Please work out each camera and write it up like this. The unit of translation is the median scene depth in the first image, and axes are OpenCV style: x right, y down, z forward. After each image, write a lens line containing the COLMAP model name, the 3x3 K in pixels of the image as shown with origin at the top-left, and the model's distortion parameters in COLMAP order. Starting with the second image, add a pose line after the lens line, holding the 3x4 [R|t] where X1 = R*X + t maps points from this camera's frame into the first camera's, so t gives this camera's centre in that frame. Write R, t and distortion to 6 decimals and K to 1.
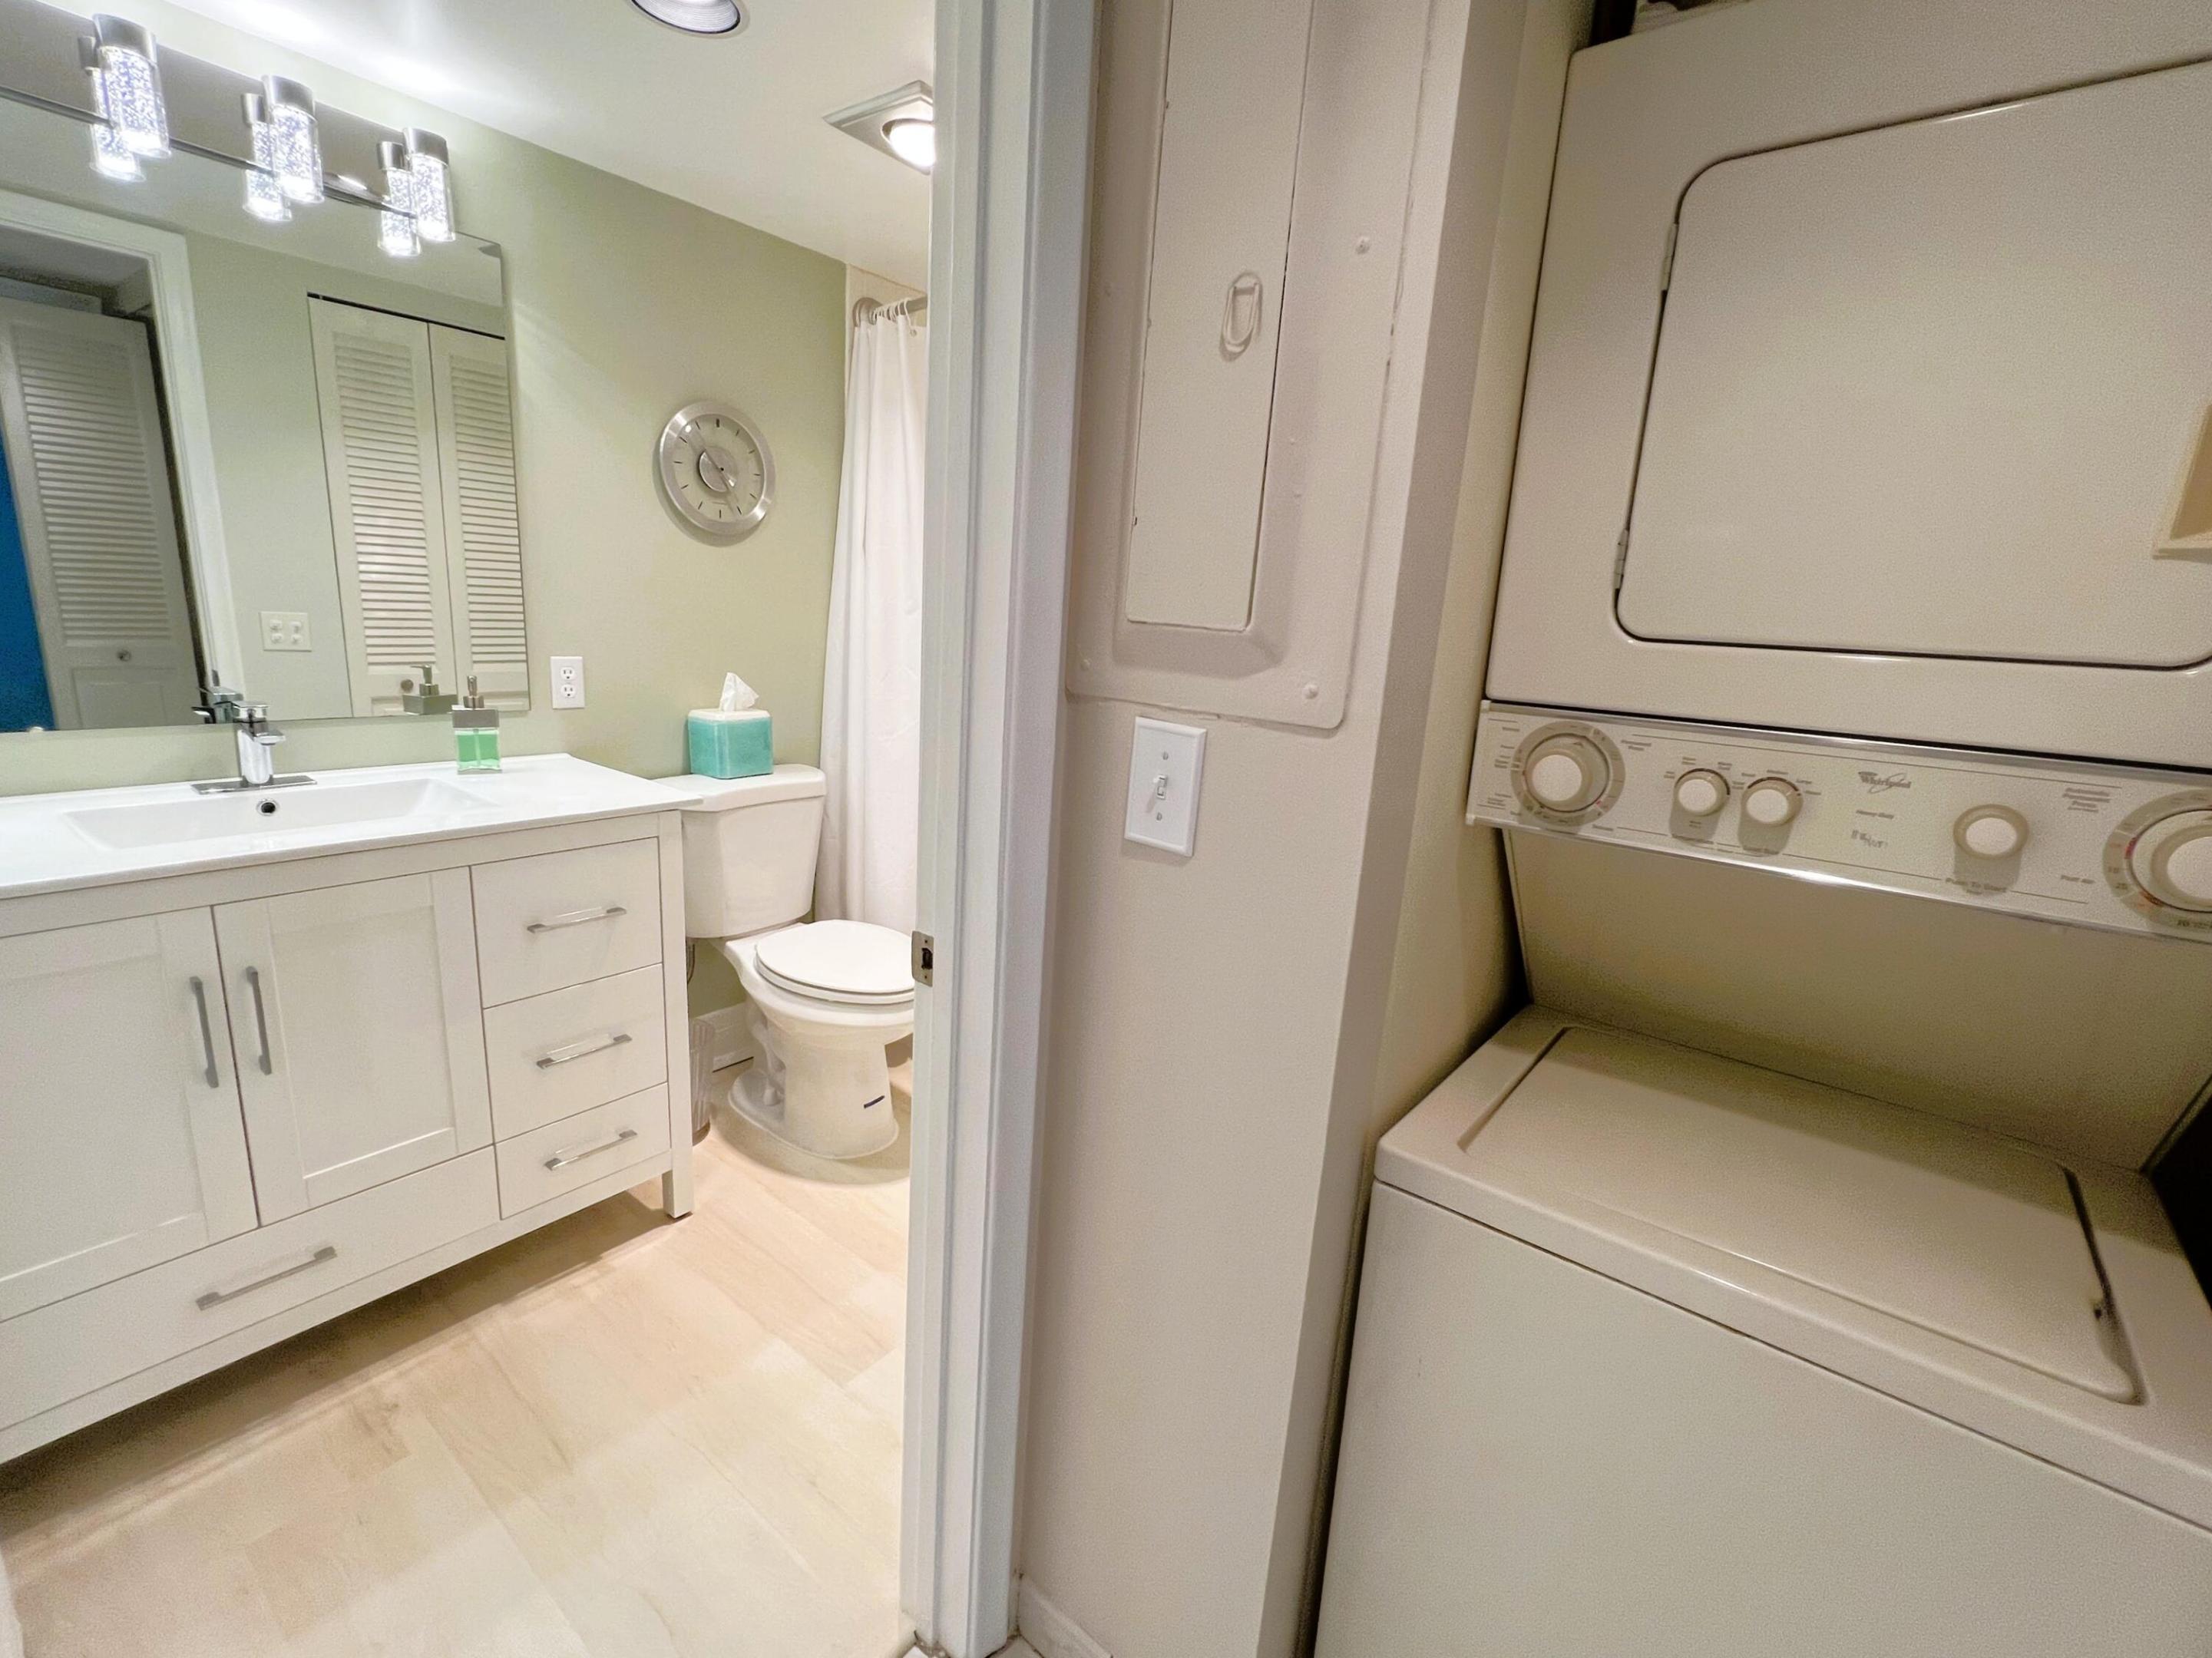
lens RADIAL K [[970.4, 0, 1102.2], [0, 970.4, 822.9], [0, 0, 1]] dist [0.001405, 0.000611]
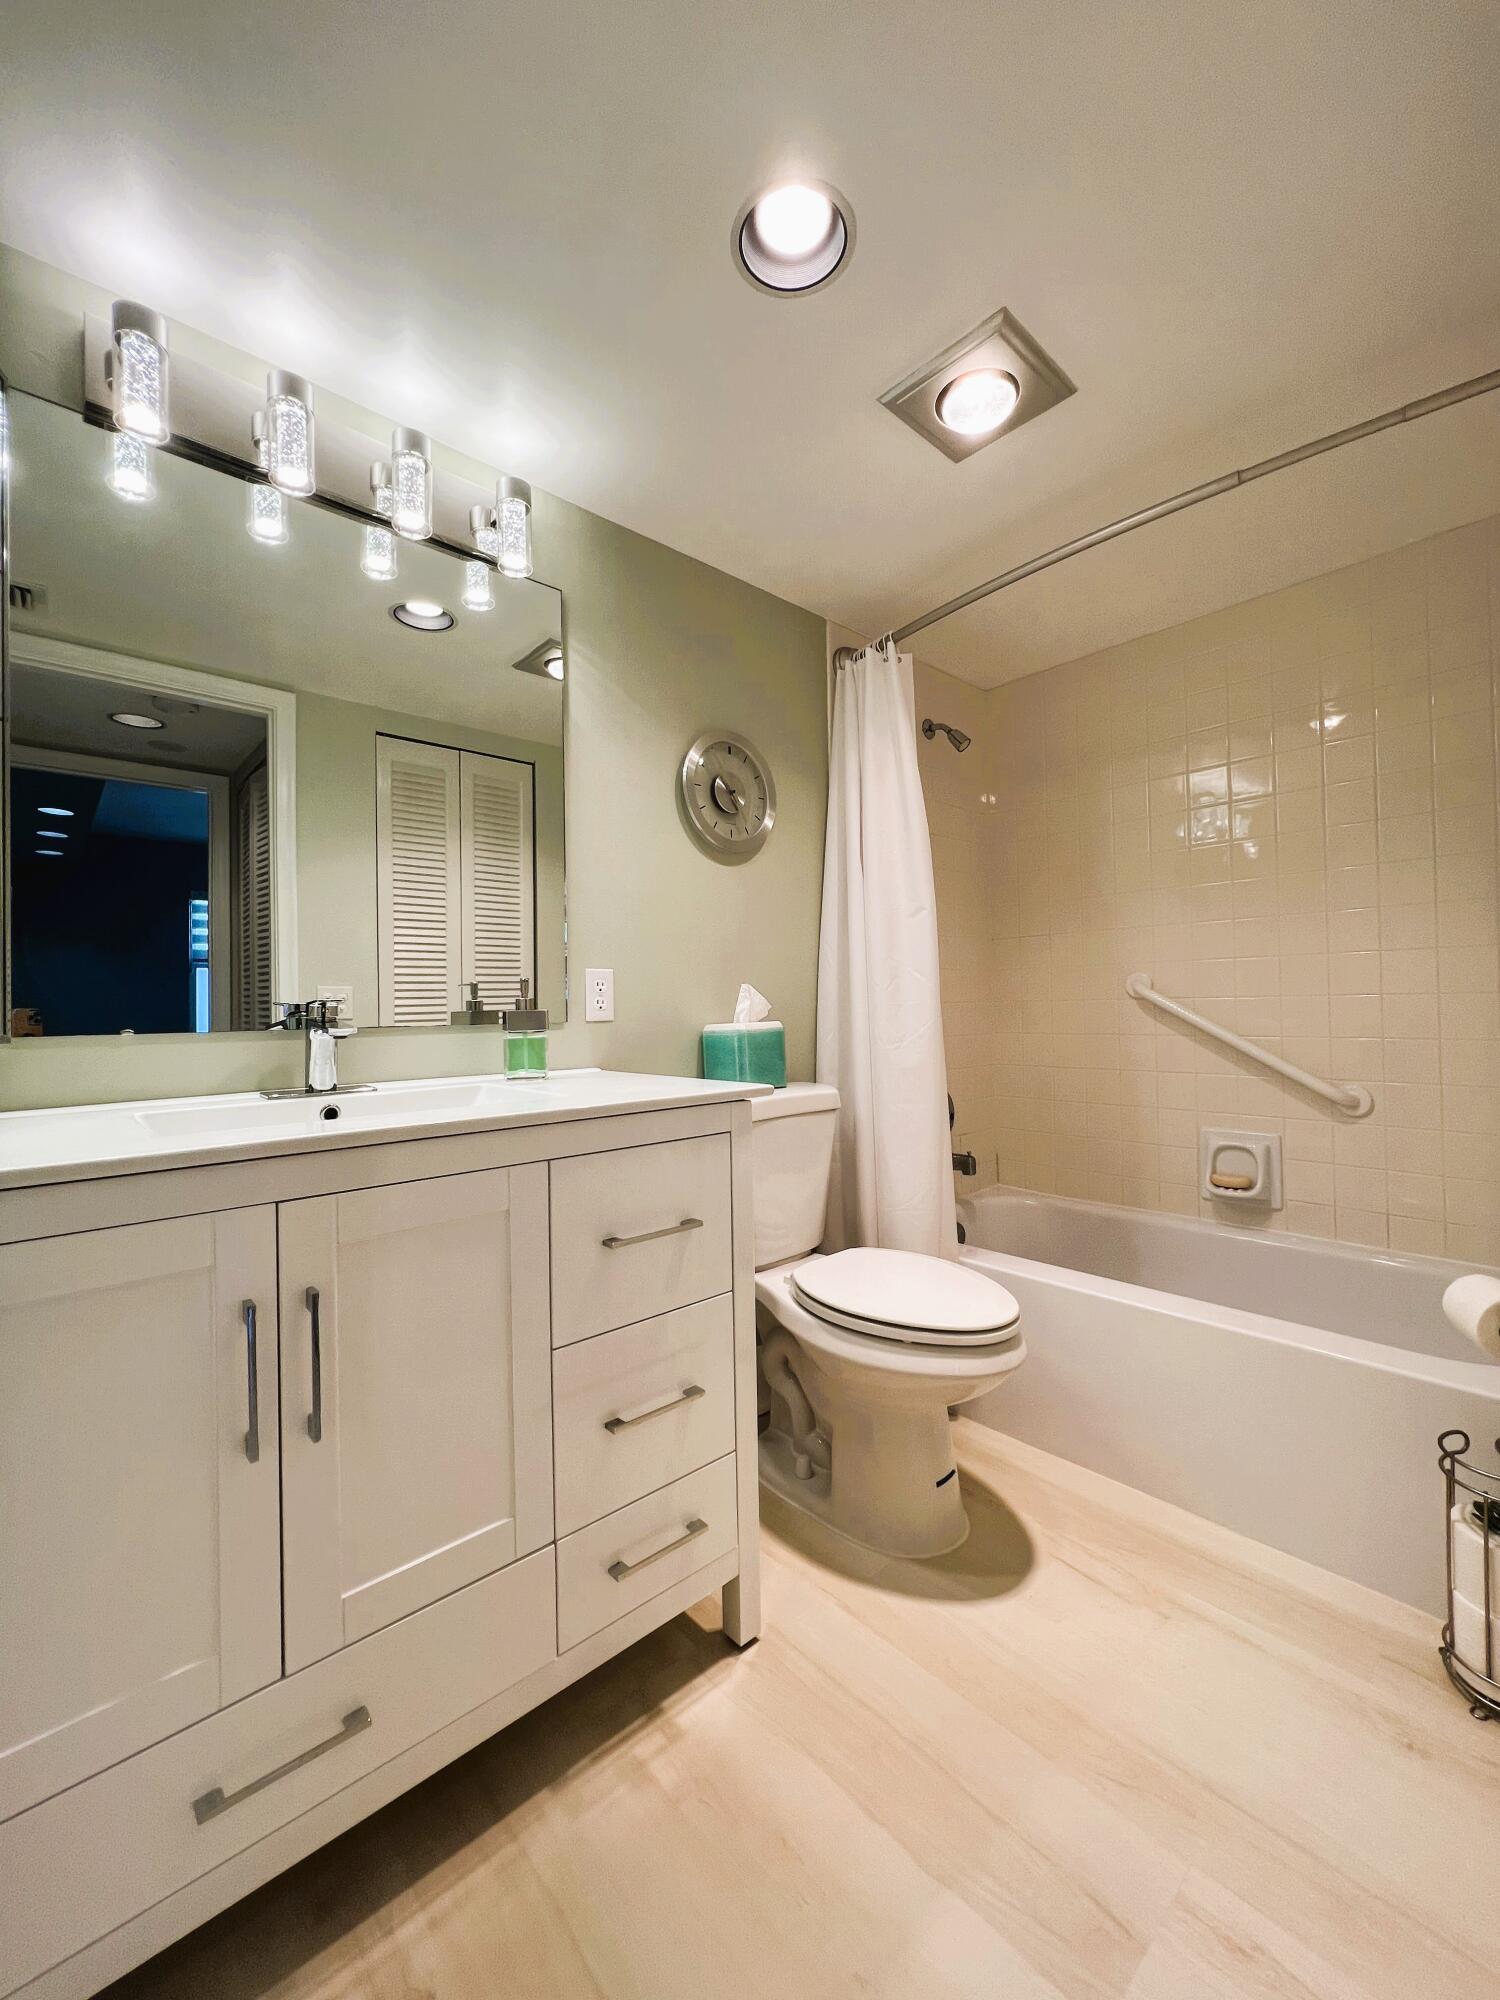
lens RADIAL K [[800.9, 0, 758.5], [0, 800.9, 996.7], [0, 0, 1]] dist [-0.001213, -0.000131]
pose [[0.981727, -0.082140, -0.171652, -0.244596], [0.038783, 0.969475, -0.242104, 0.056322], [0.186299, 0.231022, 0.954946, 0.249424]]
